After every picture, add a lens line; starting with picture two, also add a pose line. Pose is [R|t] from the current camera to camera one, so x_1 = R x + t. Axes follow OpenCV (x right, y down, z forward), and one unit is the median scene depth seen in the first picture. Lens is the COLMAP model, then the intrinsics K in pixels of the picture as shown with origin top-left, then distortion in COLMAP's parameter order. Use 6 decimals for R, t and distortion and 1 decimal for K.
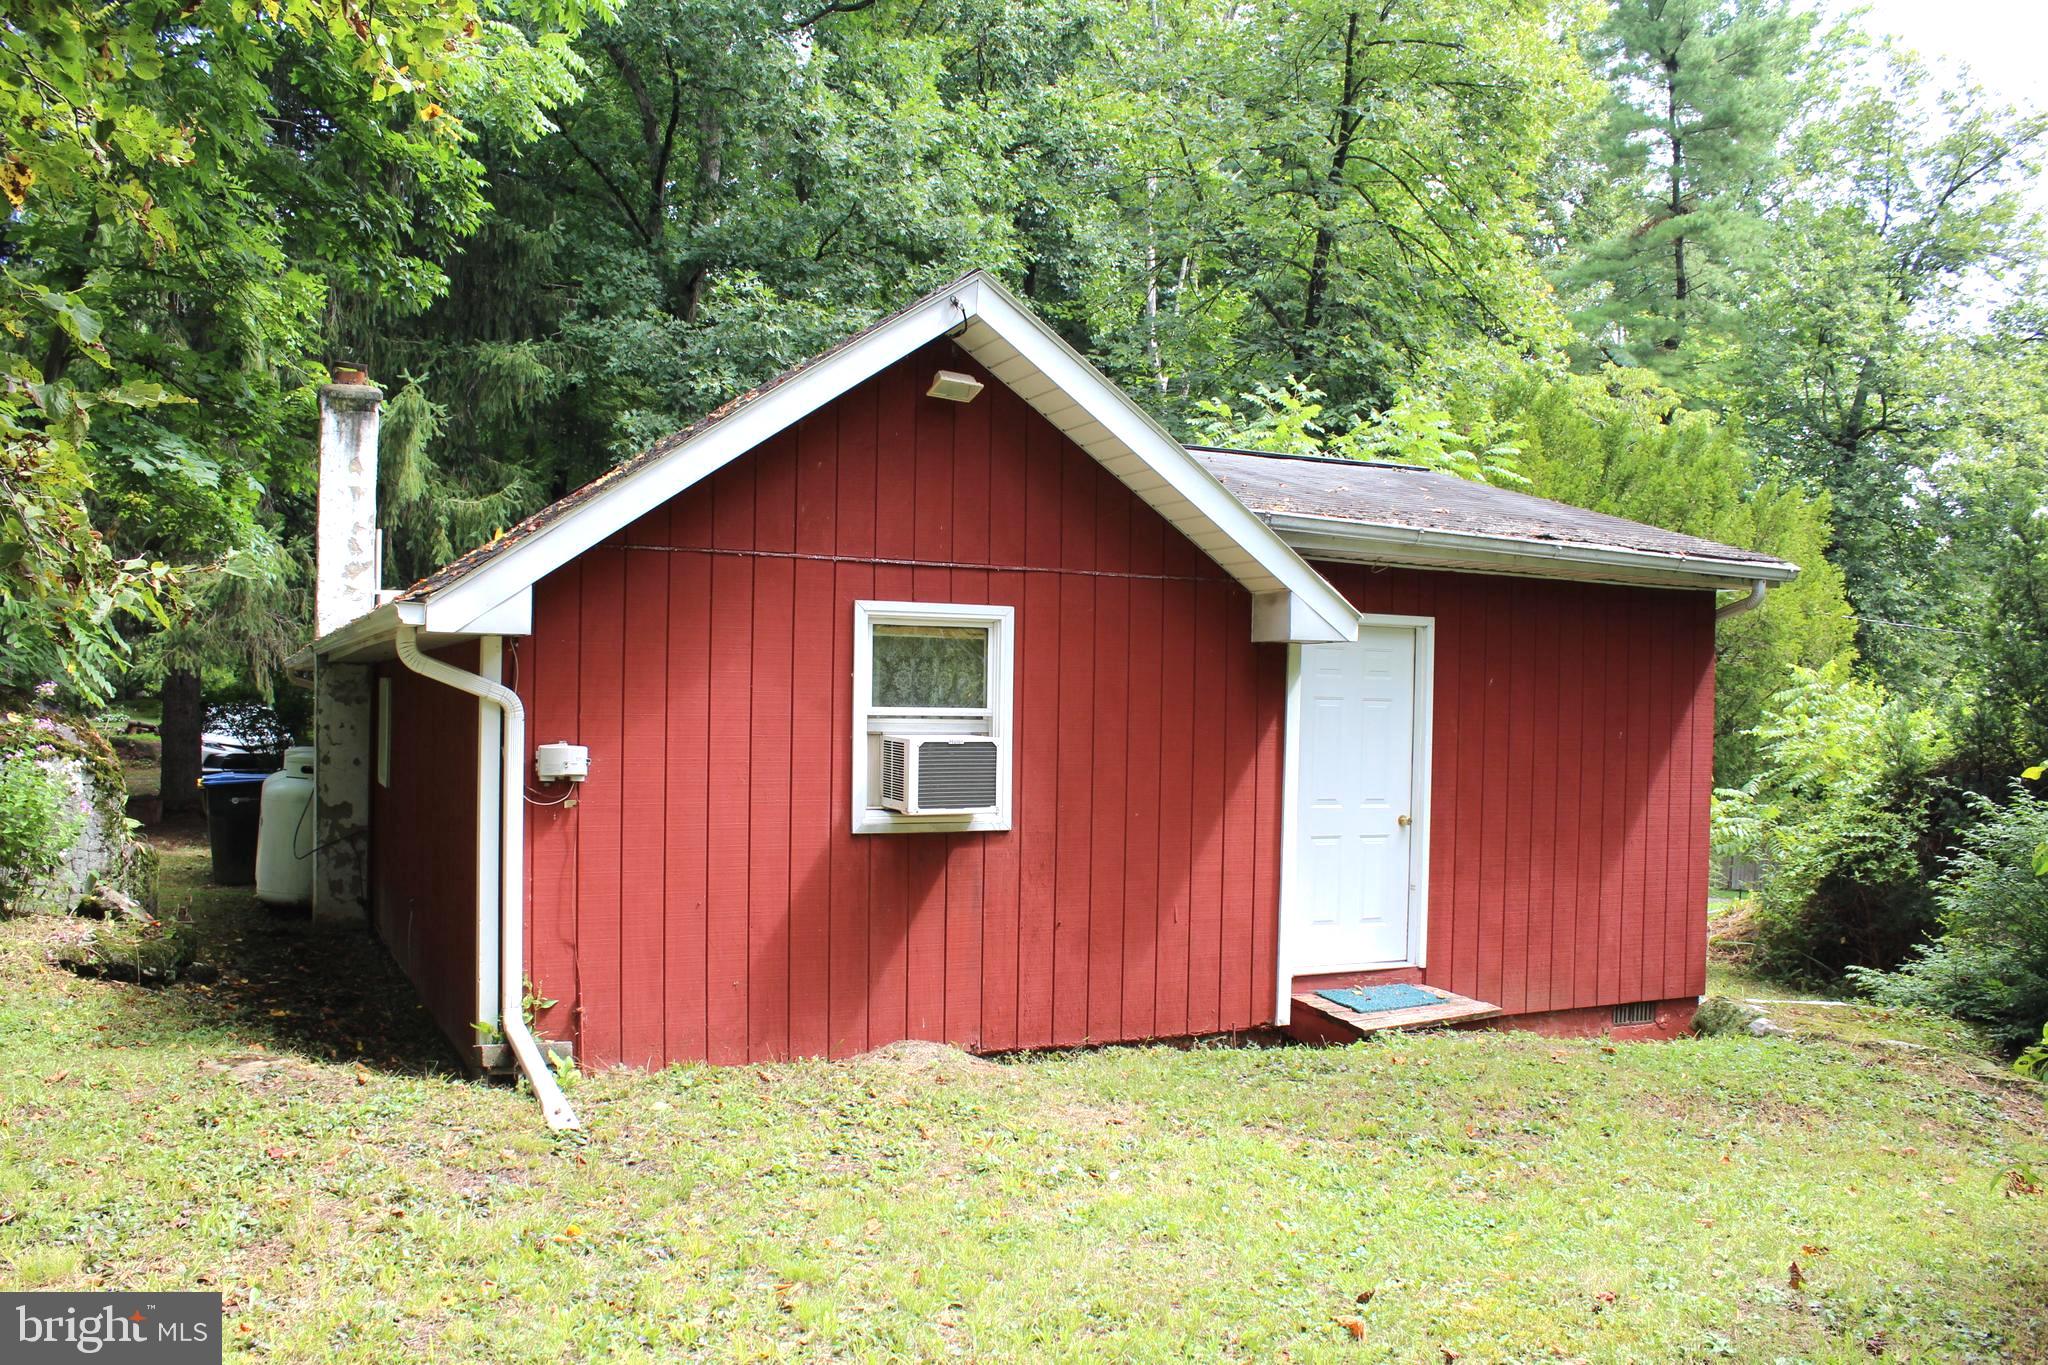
lens RADIAL K [[1686.8, 0, 1018.9], [0, 1686.8, 686.0], [0, 0, 1]] dist [-0.146740, 0.093366]
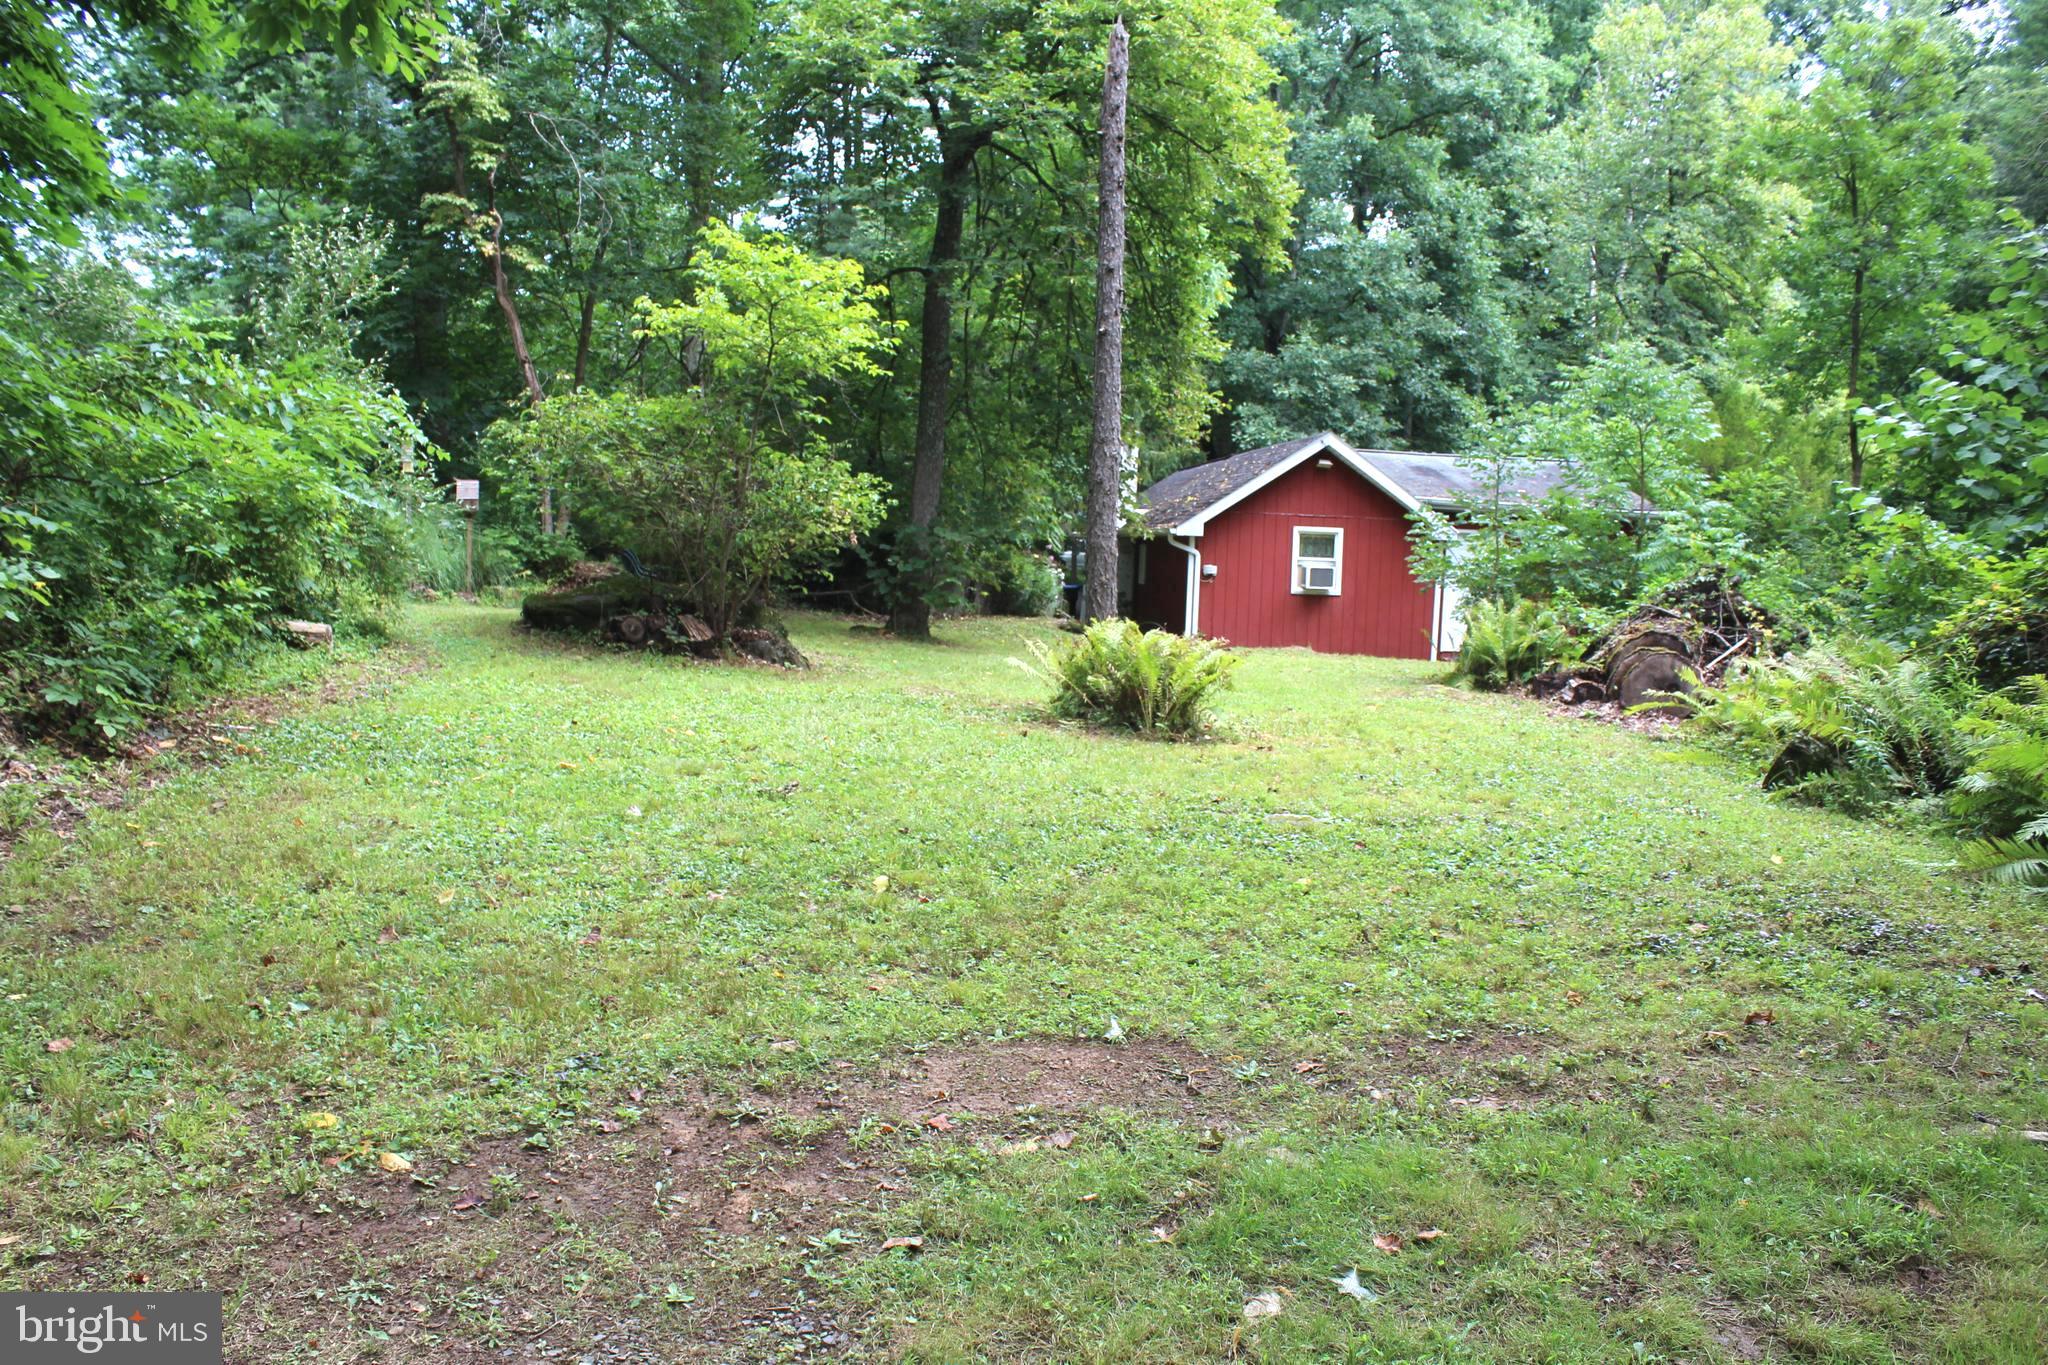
lens RADIAL K [[1686.8, 0, 1022.7], [0, 1686.8, 681.9], [0, 0, 1]] dist [-0.146740, 0.093366]
pose [[0.932147, 0.047516, -0.358948, 0.634564], [-0.016472, 0.995890, 0.089056, -0.029691], [0.361705, -0.077101, 0.929099, -2.422689]]
